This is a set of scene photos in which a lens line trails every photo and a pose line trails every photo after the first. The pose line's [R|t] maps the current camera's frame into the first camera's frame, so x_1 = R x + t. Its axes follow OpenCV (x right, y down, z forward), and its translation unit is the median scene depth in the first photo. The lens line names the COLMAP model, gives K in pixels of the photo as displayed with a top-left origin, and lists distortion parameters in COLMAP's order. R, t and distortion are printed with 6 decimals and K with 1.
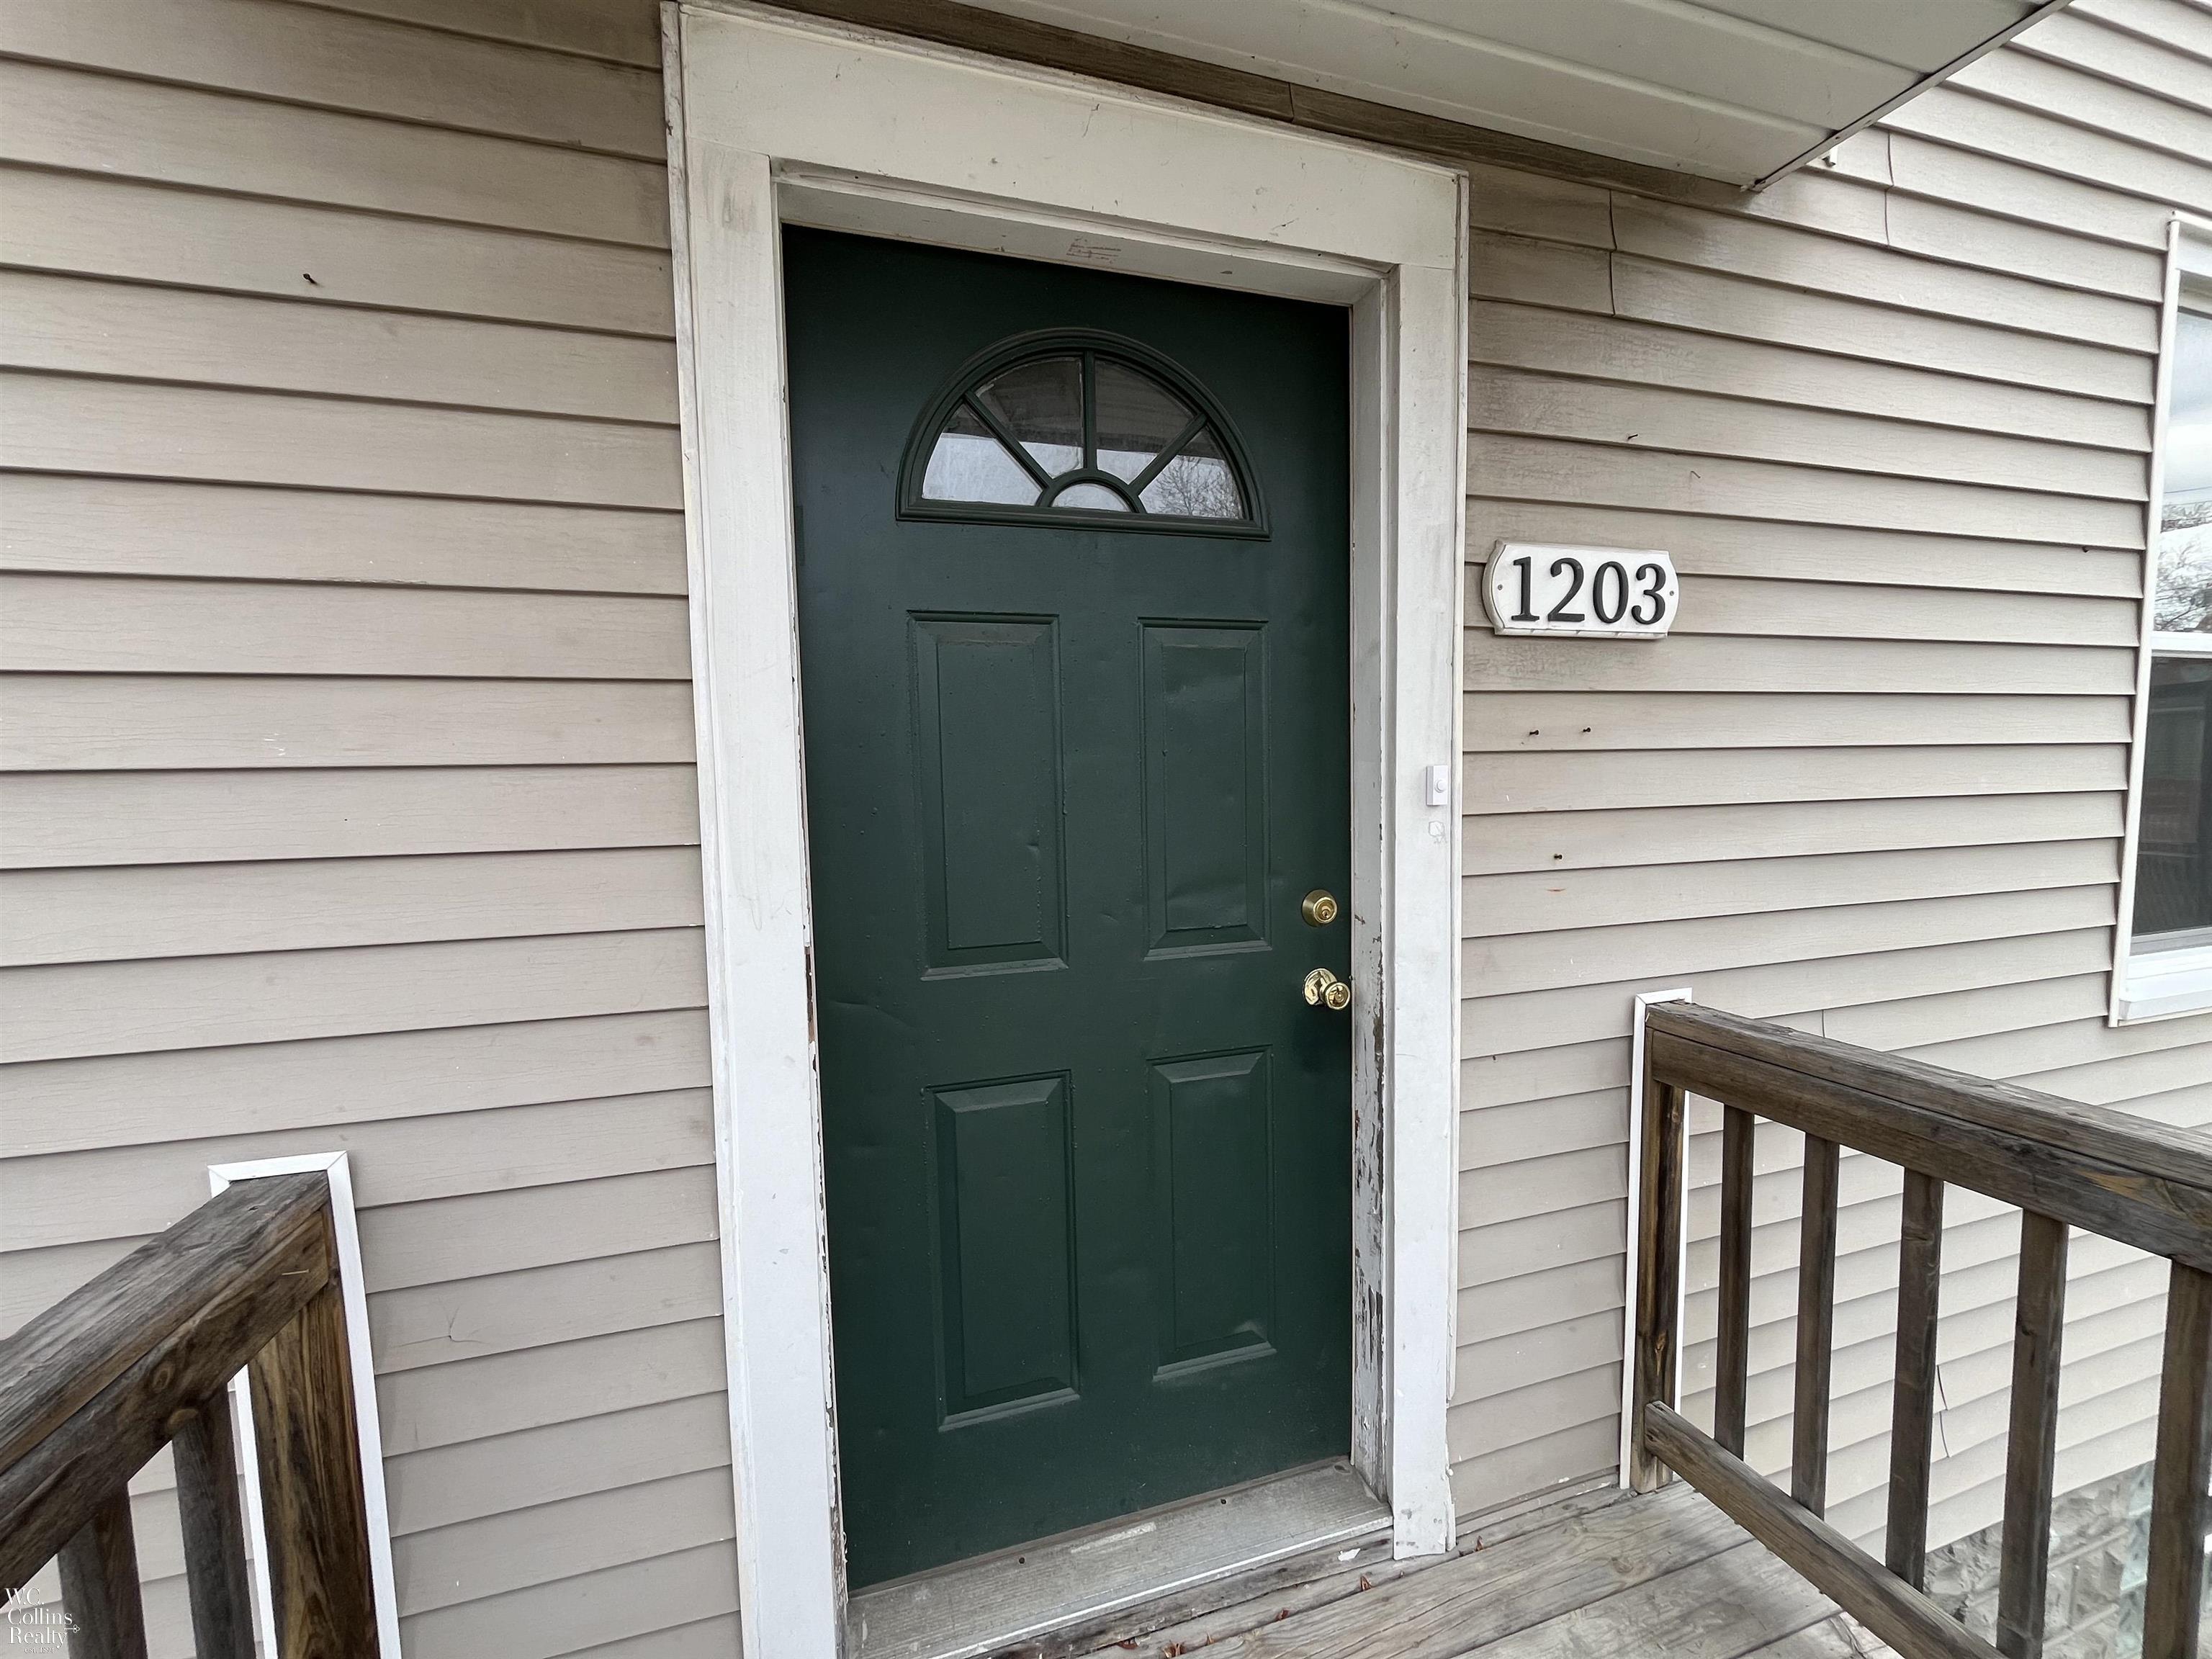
lens RADIAL K [[896.8, 0, 1101.3], [0, 896.8, 839.4], [0, 0, 1]] dist [0.001732, -0.000146]
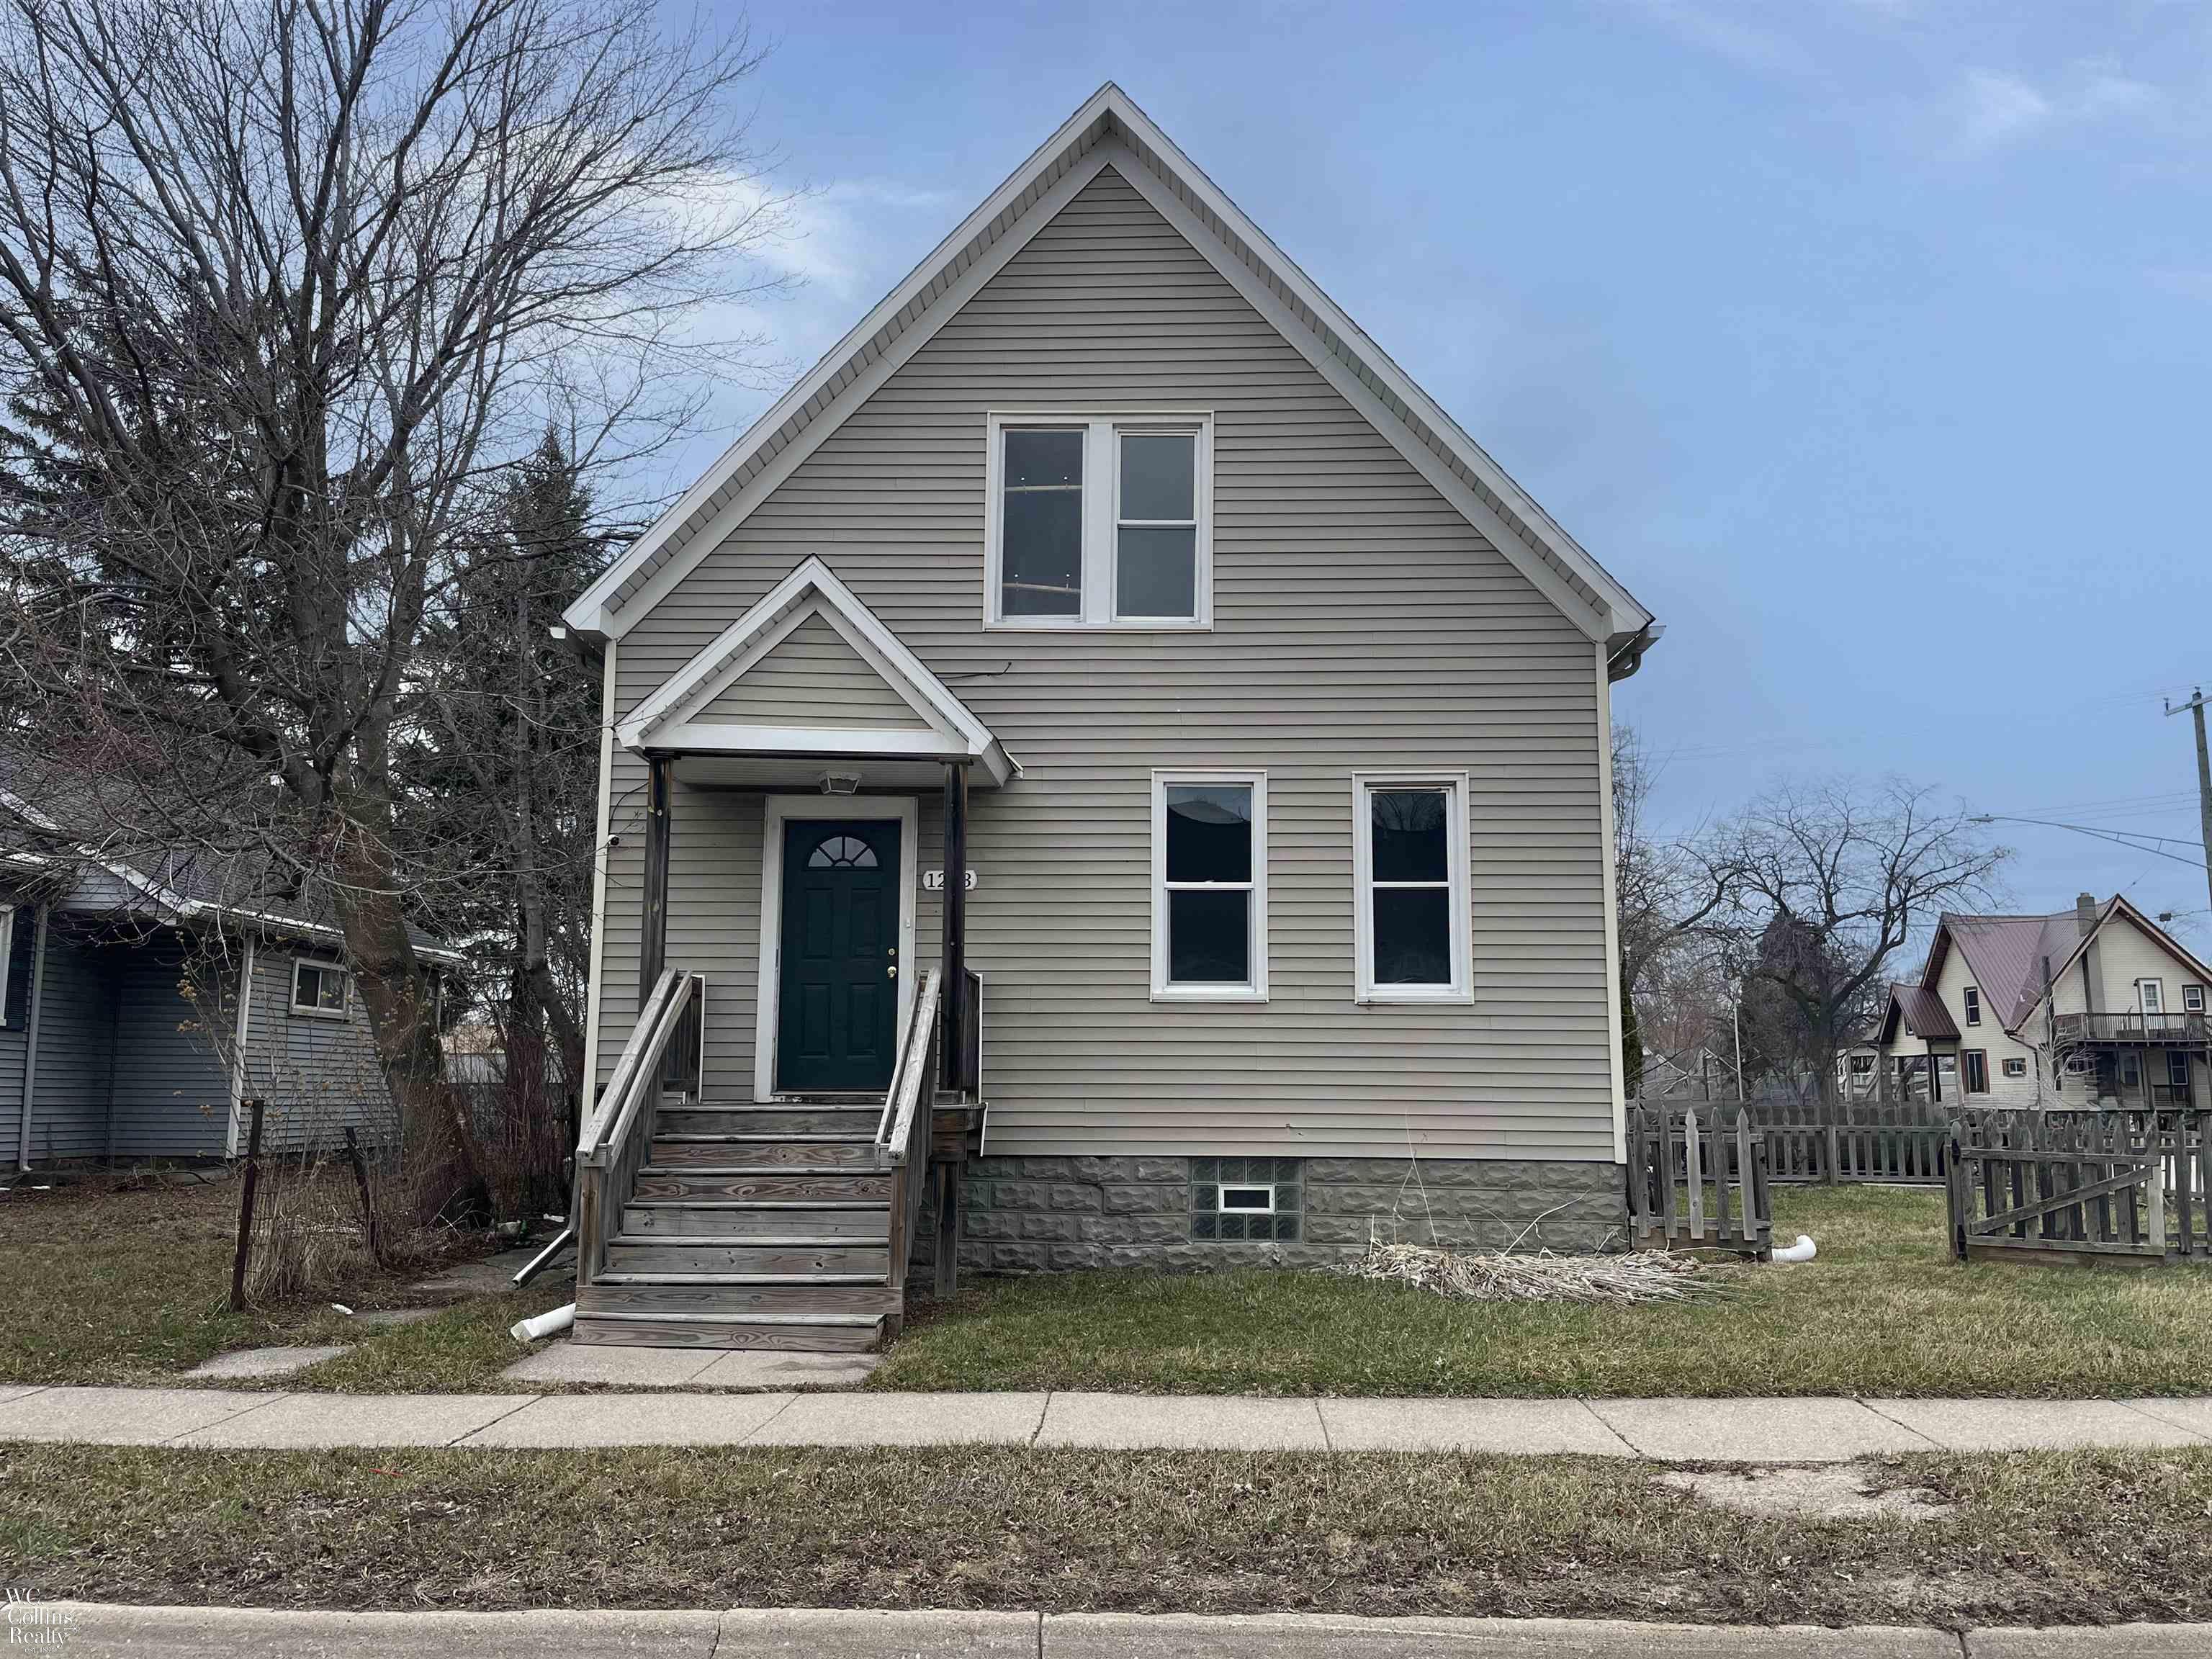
lens RADIAL K [[1664.2, 0, 1106.0], [0, 1664.2, 829.5], [0, 0, 1]] dist [0.091340, -0.142160]
pose [[0.946957, -0.020042, -0.320736, 3.991145], [-0.049855, 0.976808, -0.208232, 1.174928], [0.317471, 0.213177, 0.923996, -6.526582]]
